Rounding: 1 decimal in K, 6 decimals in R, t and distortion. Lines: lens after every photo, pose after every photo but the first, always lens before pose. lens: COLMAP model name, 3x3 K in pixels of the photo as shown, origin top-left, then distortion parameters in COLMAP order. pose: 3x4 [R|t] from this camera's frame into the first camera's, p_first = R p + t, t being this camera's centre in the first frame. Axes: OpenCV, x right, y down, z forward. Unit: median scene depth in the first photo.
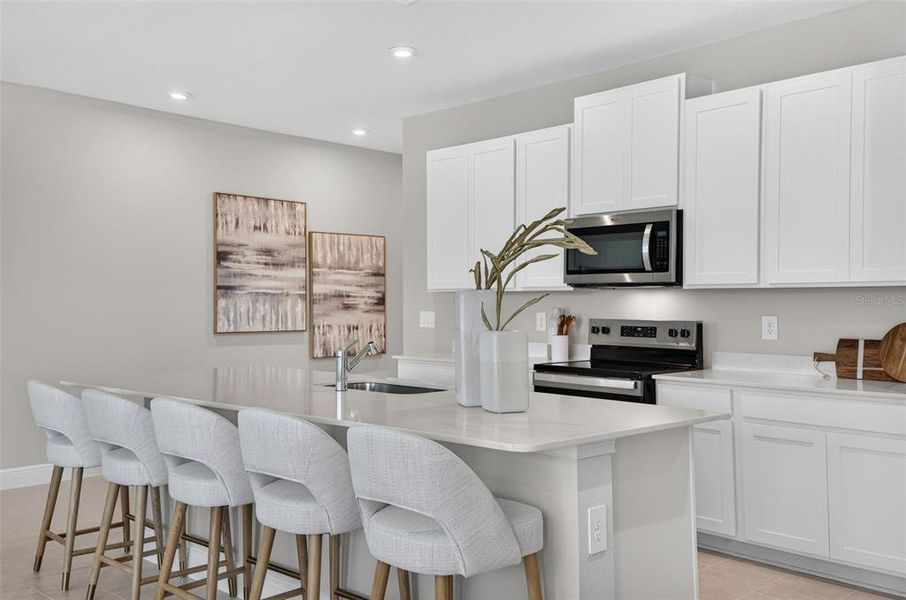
lens RADIAL K [[920.3, 0, 453.0], [0, 920.3, 300.0], [0, 0, 1]] dist [0.327873, 0.000518]
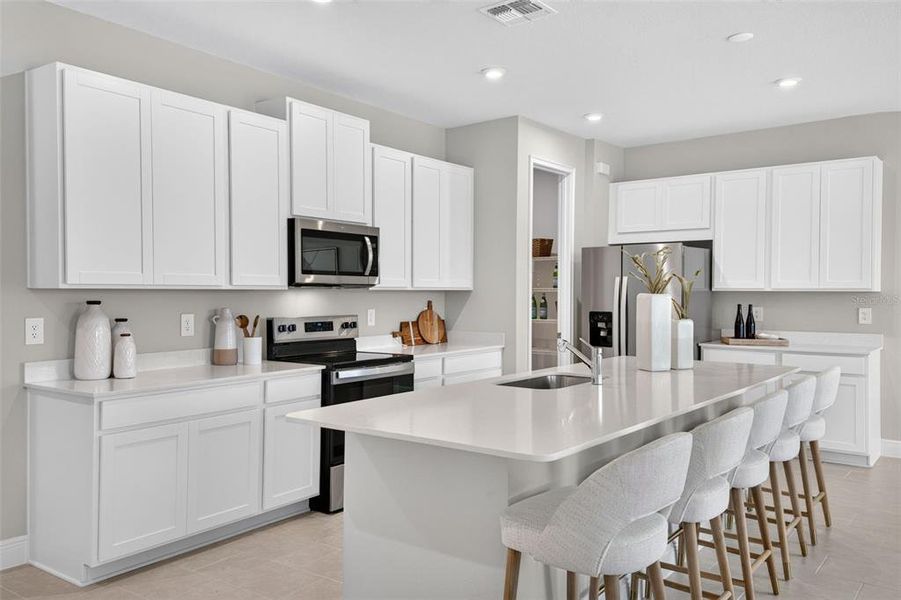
lens RADIAL K [[698.9, 0, 450.5], [0, 698.9, 300.0], [0, 0, 1]] dist [0.192868, -0.000912]
pose [[-0.156355, -0.004862, 0.987689, -0.674846], [0.008033, 0.999949, 0.006195, -0.002418], [-0.987668, 0.008903, -0.156308, 0.985538]]
